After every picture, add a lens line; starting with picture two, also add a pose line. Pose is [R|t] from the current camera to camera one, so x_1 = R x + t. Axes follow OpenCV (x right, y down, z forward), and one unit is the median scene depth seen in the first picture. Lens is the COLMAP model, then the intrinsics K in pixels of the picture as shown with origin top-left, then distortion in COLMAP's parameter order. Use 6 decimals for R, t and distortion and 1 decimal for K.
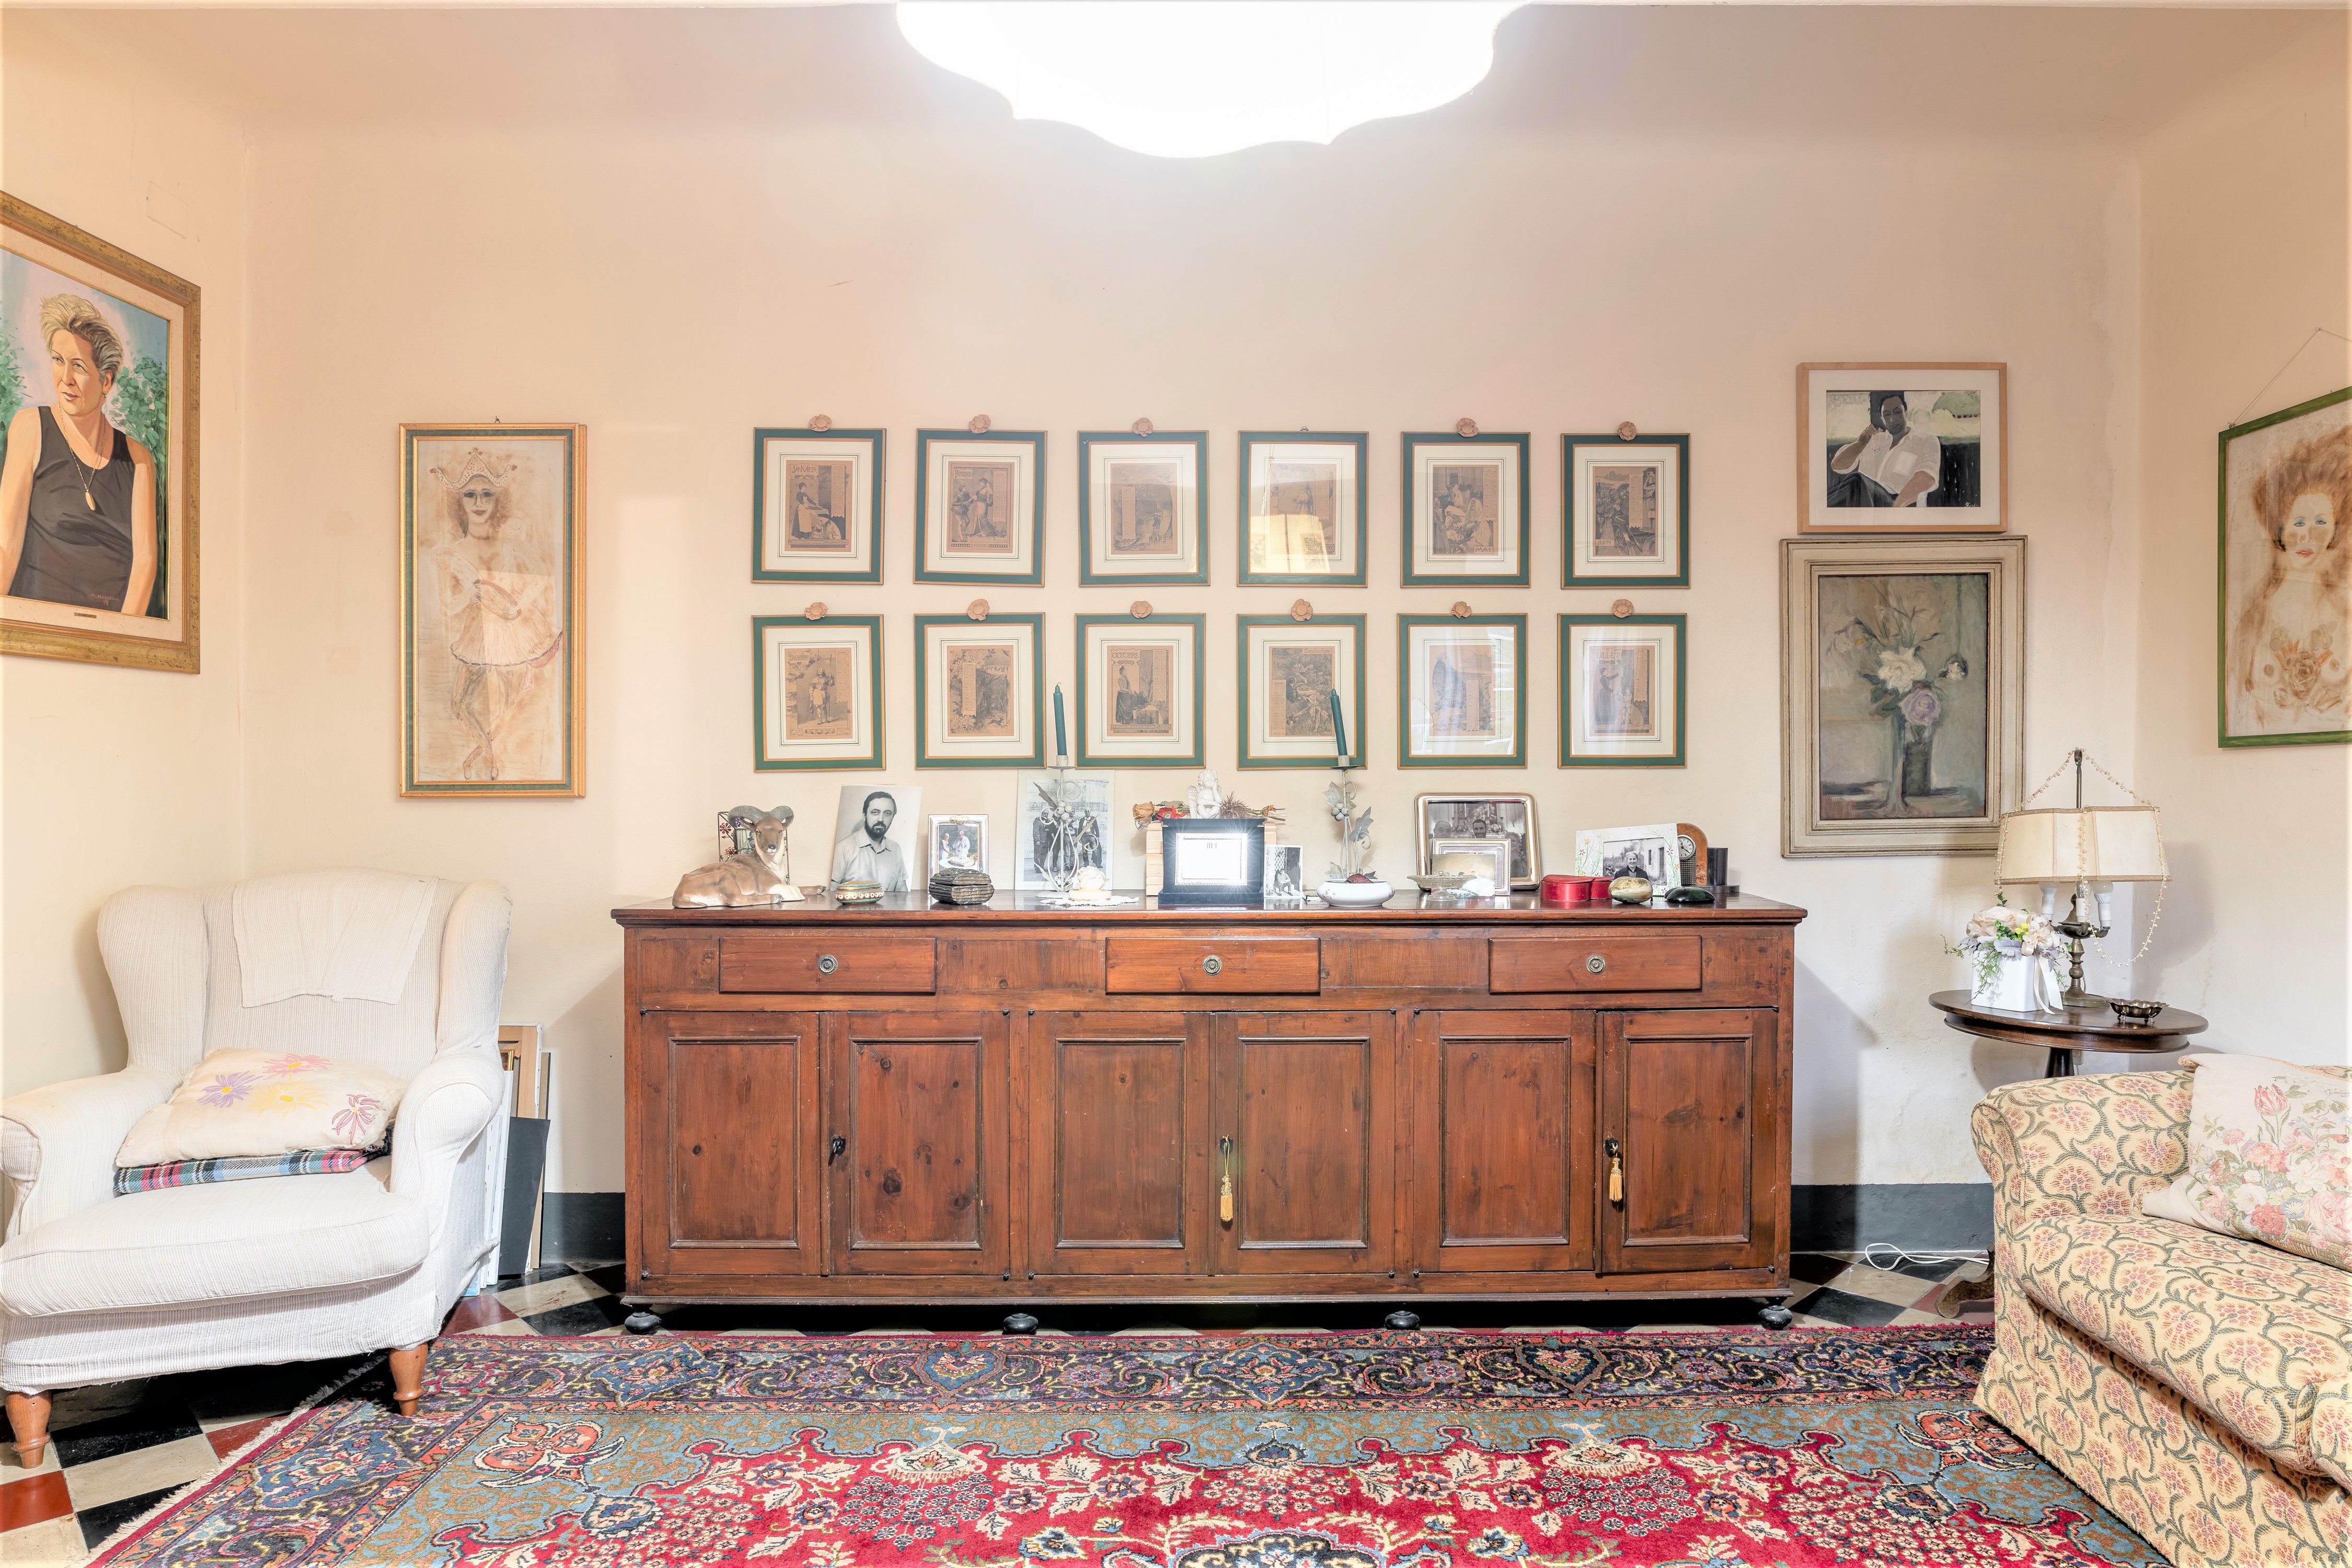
lens RADIAL K [[1369.9, 0, 1271.4], [0, 1369.9, 768.4], [0, 0, 1]] dist [-0.017151, -0.001549]
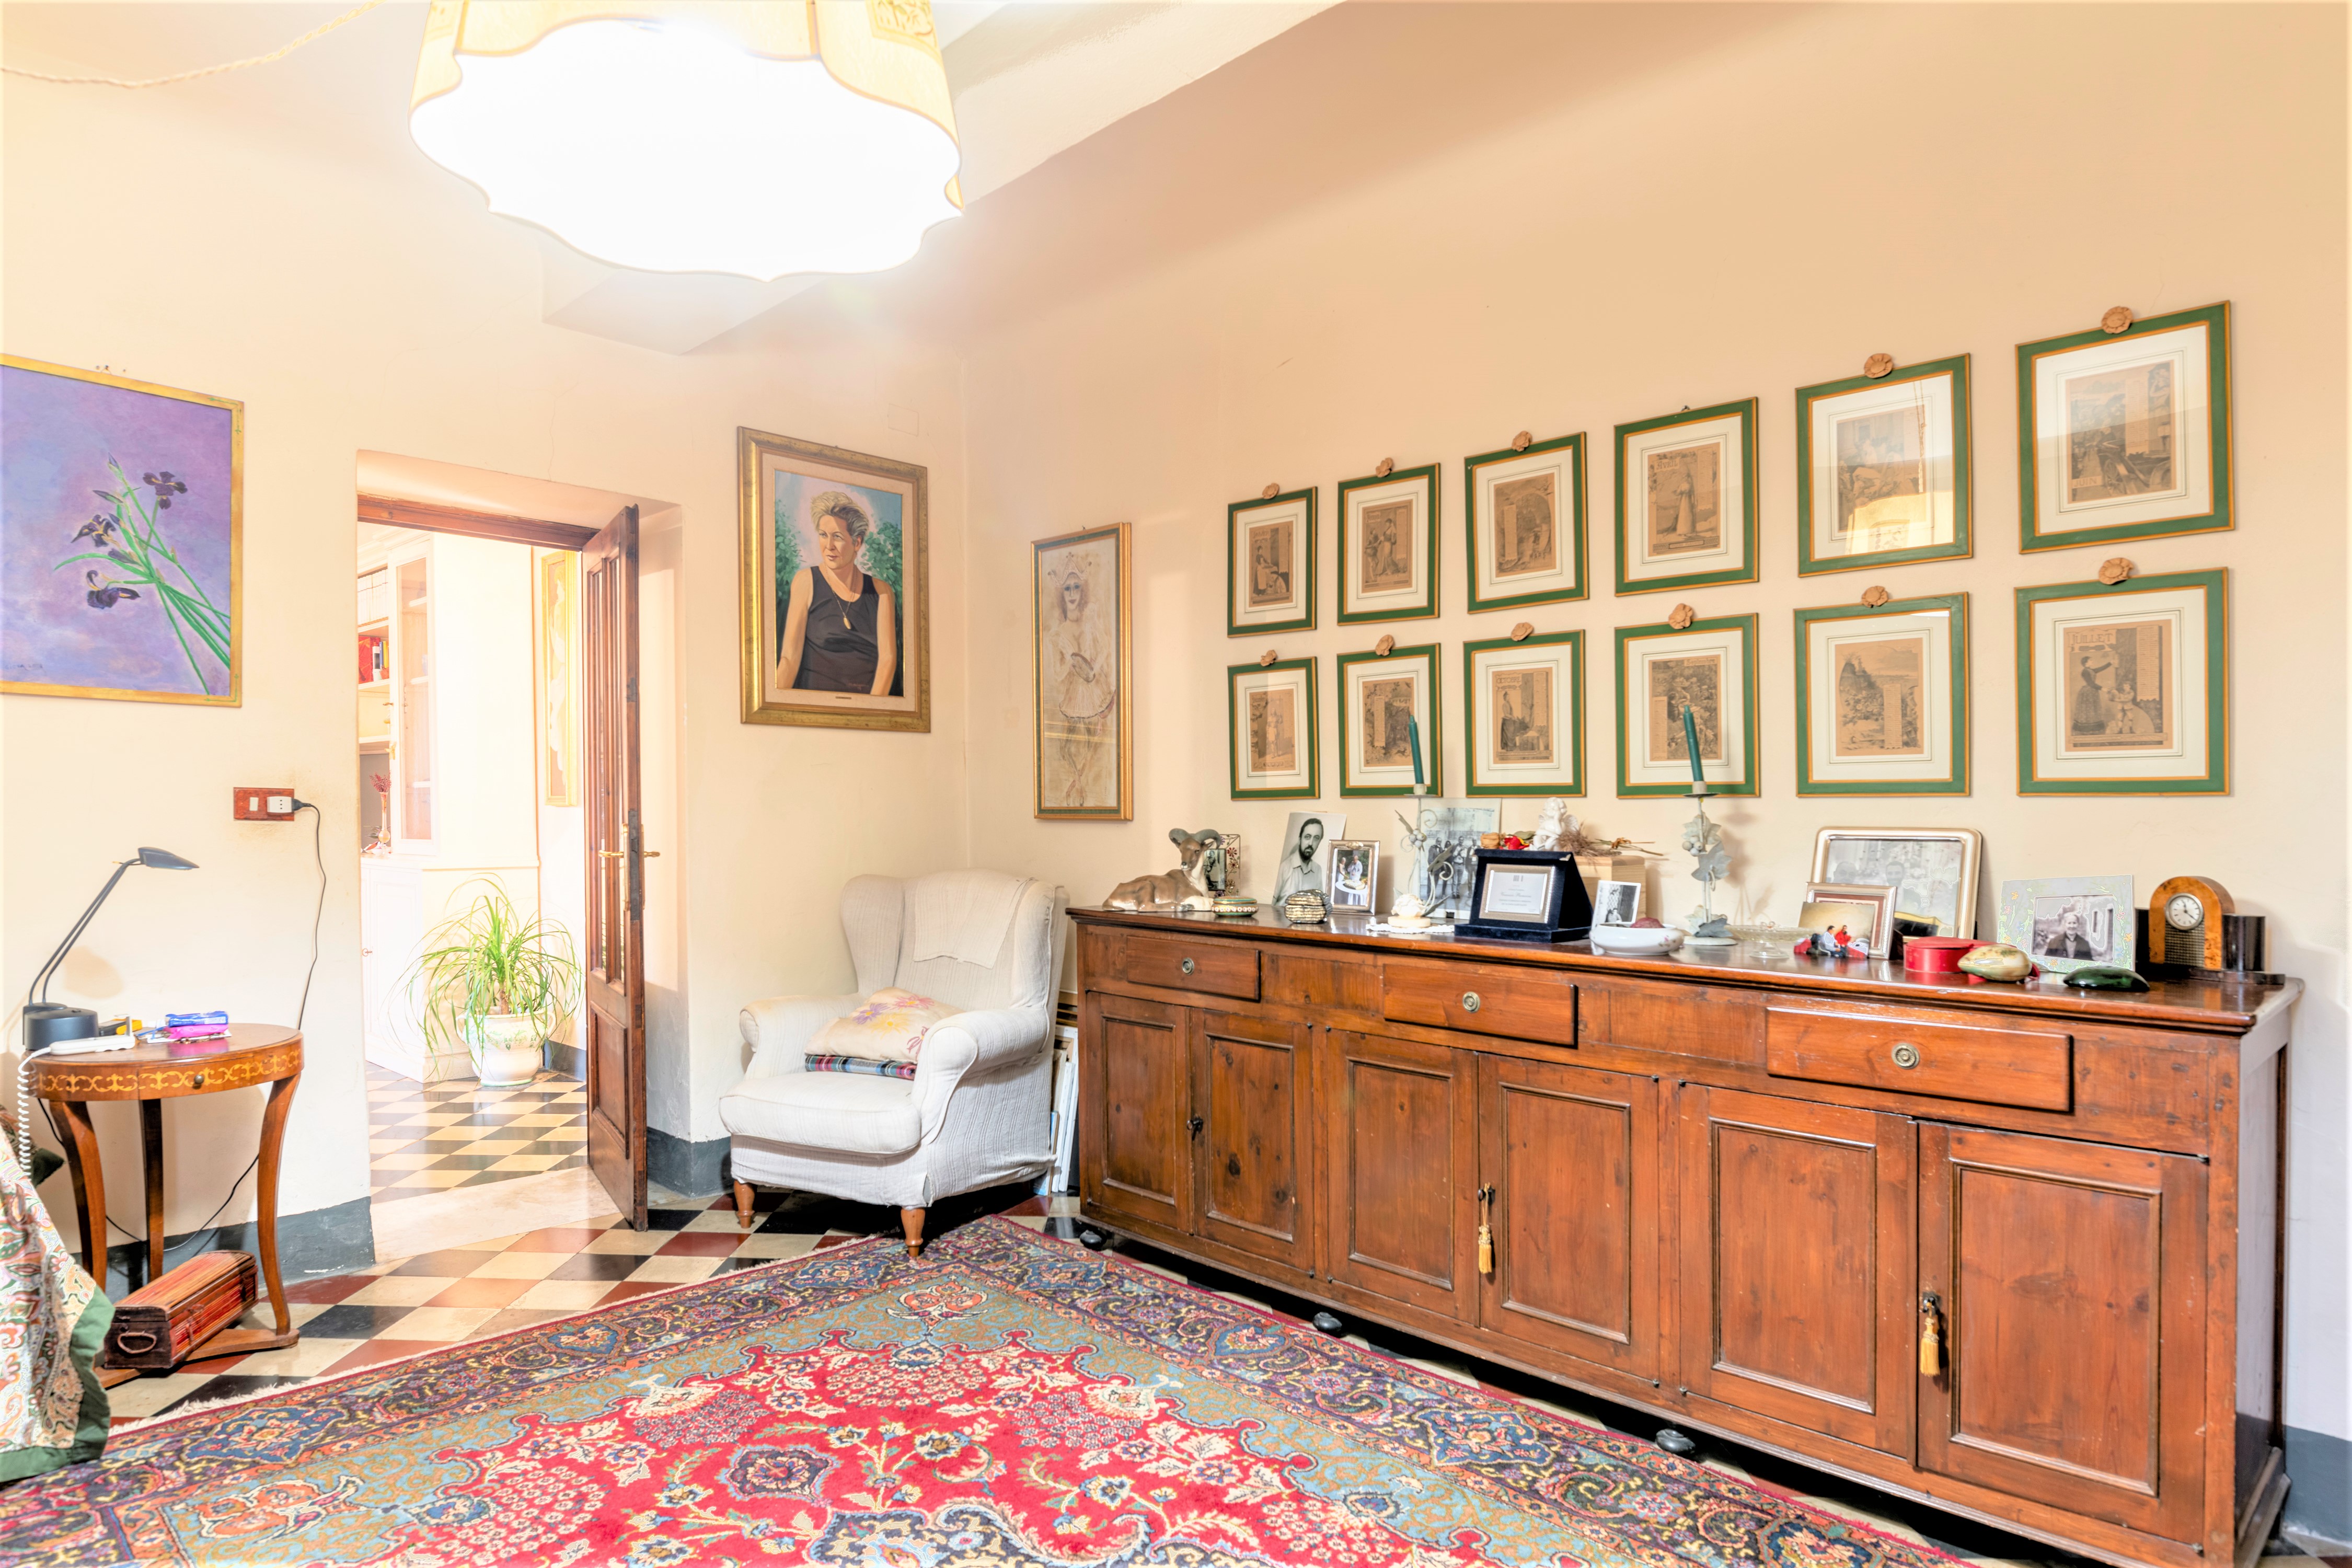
lens RADIAL K [[1369.9, 0, 1241.4], [0, 1369.9, 806.2], [0, 0, 1]] dist [-0.017151, -0.001549]
pose [[0.701143, 0.004325, -0.713007, 0.512294], [0.000673, 0.999977, 0.006727, 0.000021], [0.713020, -0.005197, 0.701124, 0.210437]]
